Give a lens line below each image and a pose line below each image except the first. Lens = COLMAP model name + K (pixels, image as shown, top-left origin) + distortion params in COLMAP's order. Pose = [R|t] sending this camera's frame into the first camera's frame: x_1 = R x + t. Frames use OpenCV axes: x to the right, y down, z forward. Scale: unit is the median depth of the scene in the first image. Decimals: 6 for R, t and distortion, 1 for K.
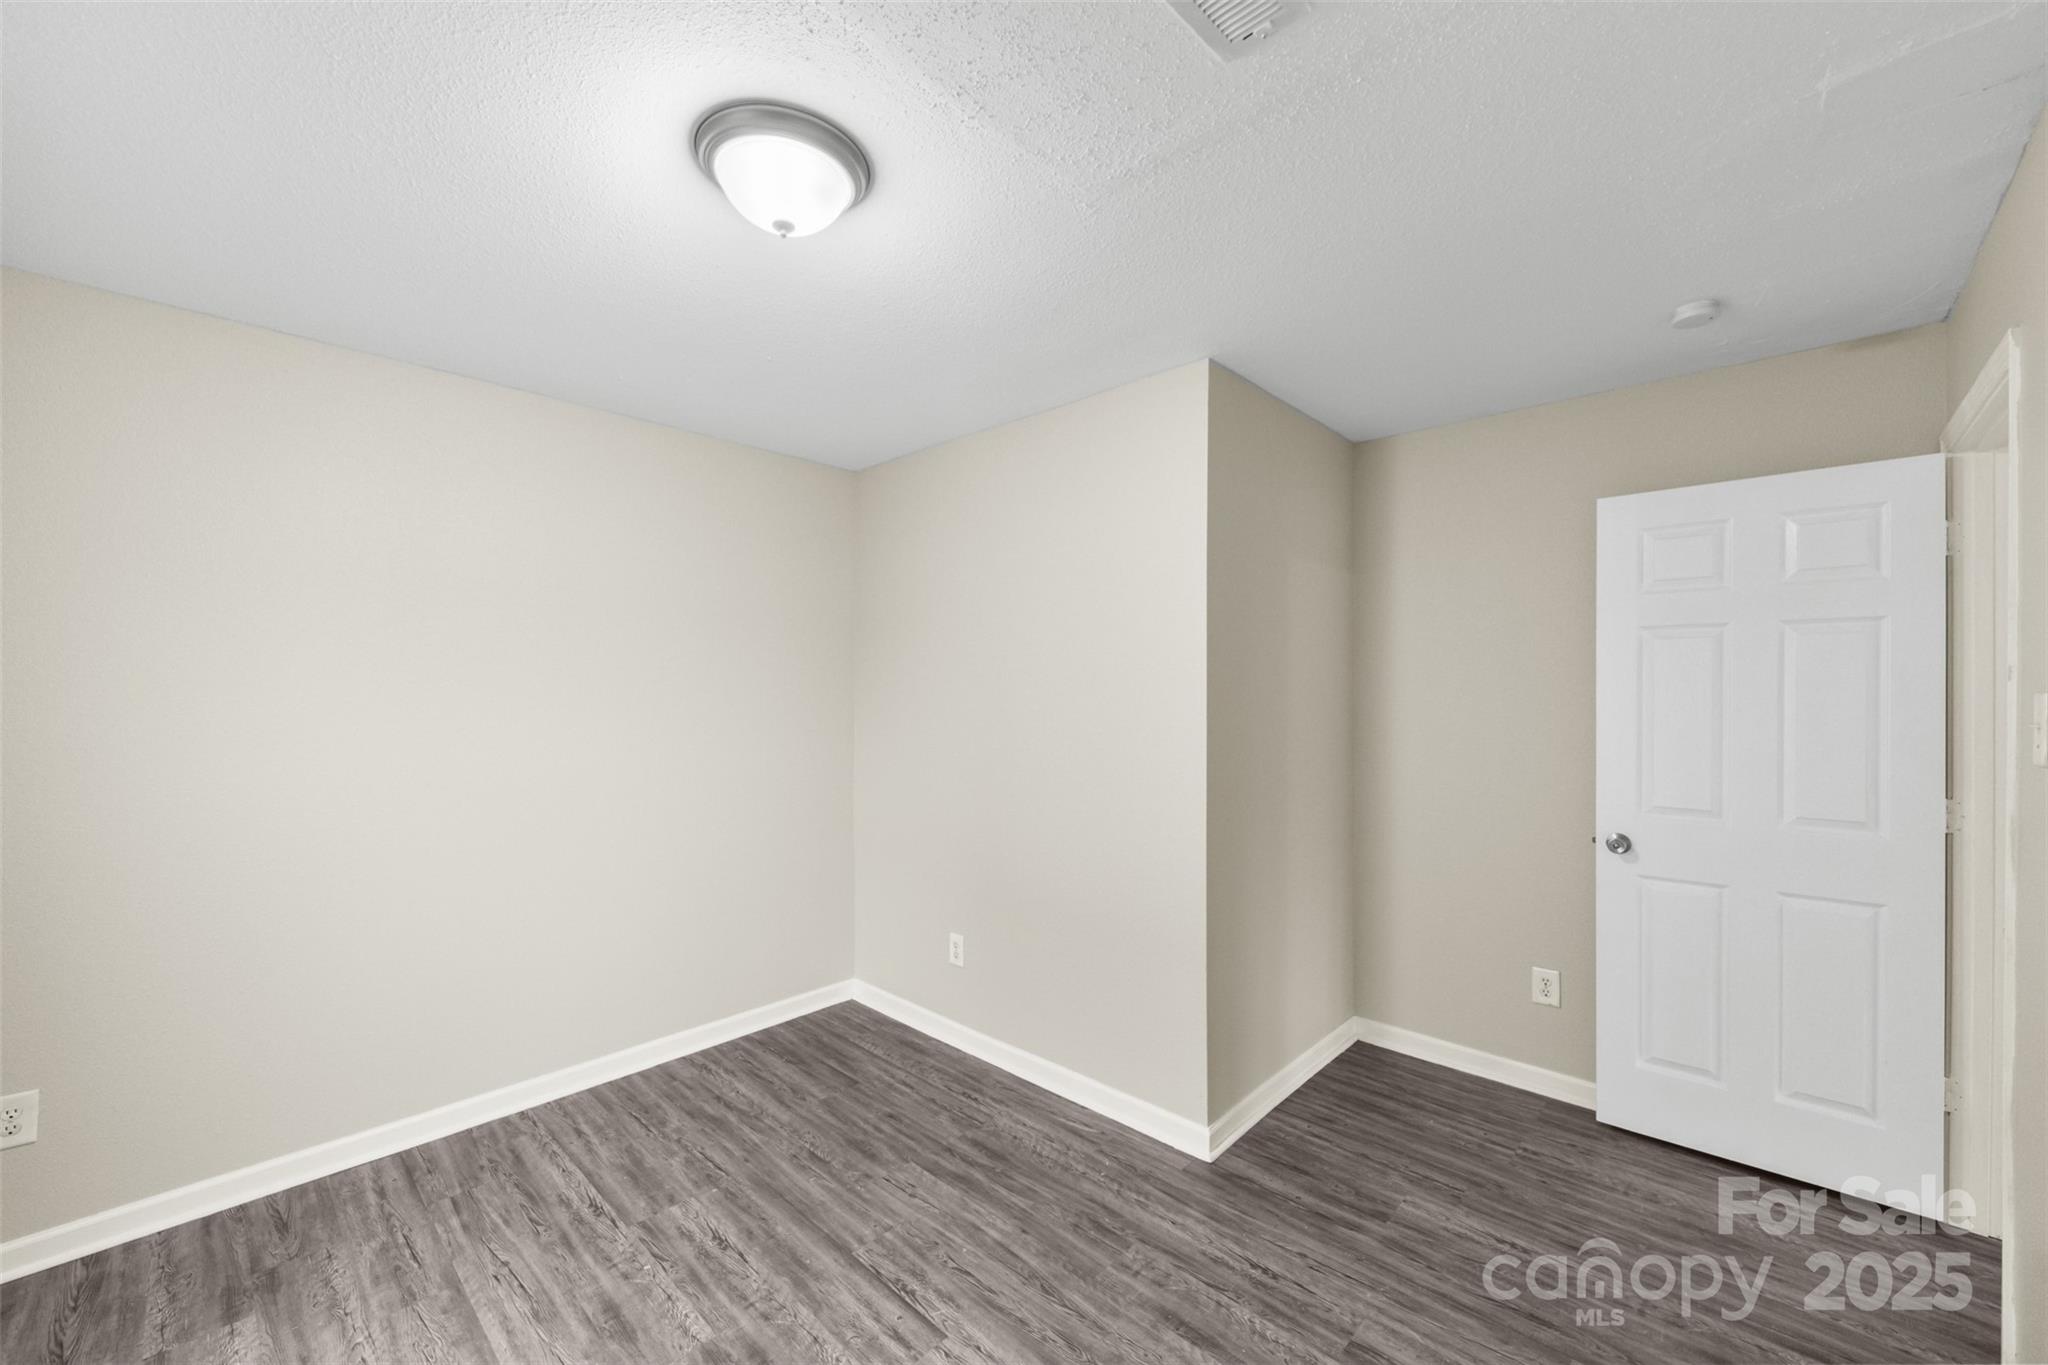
lens RADIAL K [[808.8, 0, 1029.3], [0, 808.8, 689.4], [0, 0, 1]] dist [0.005269, -0.002610]
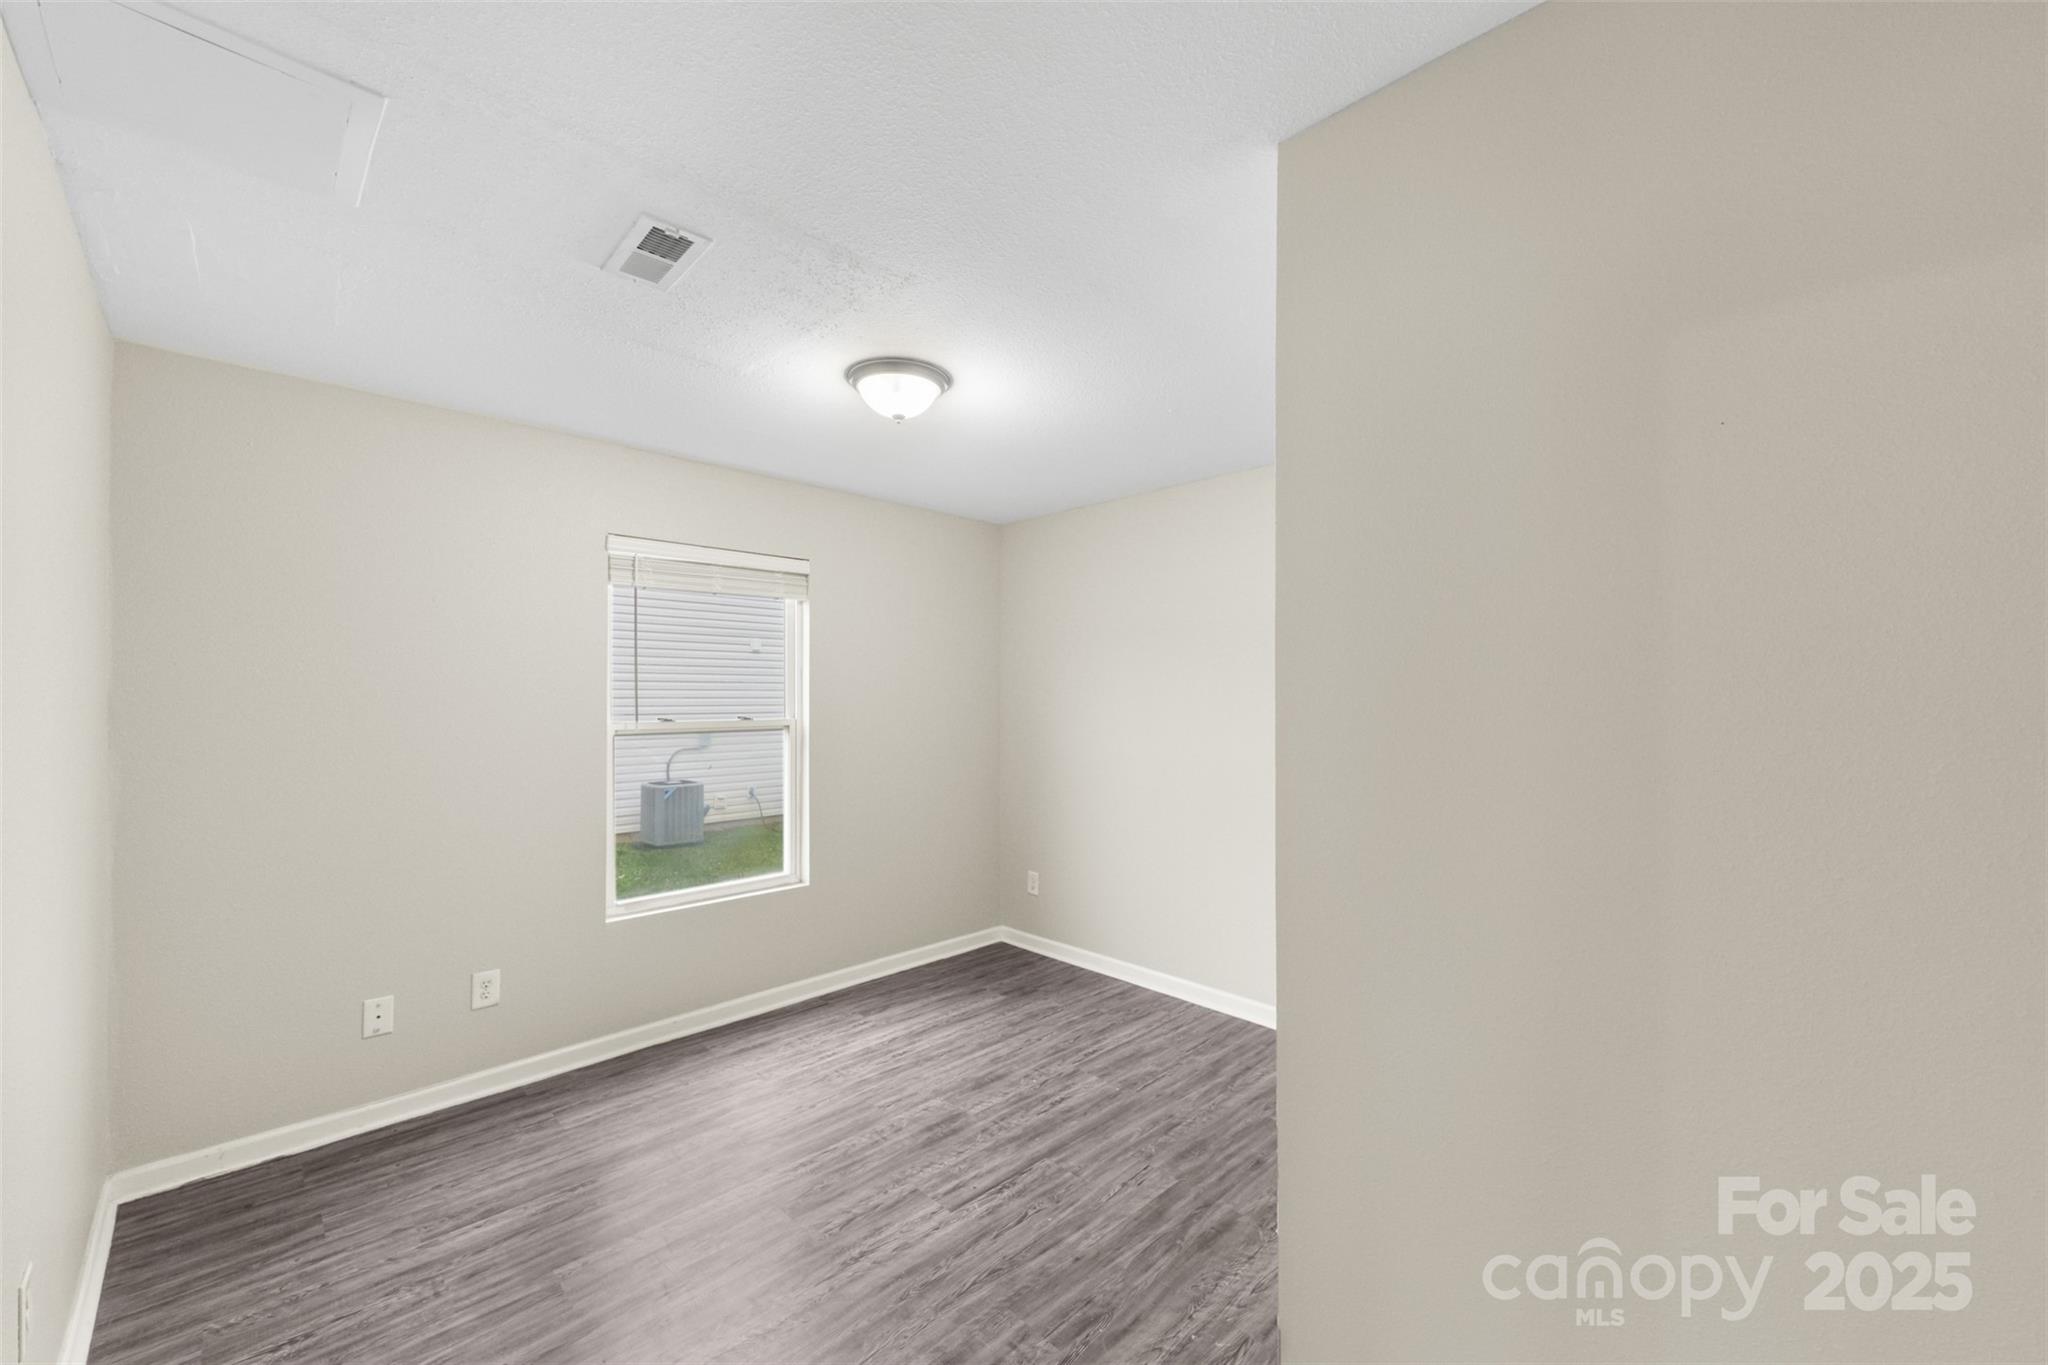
lens RADIAL K [[808.8, 0, 1021.9], [0, 808.8, 682.3], [0, 0, 1]] dist [0.005269, -0.002610]
pose [[-0.062456, -0.019131, -0.997864, 0.998116], [0.003267, 0.999807, -0.019373, -0.002451], [0.998042, -0.004470, -0.062381, 1.018366]]
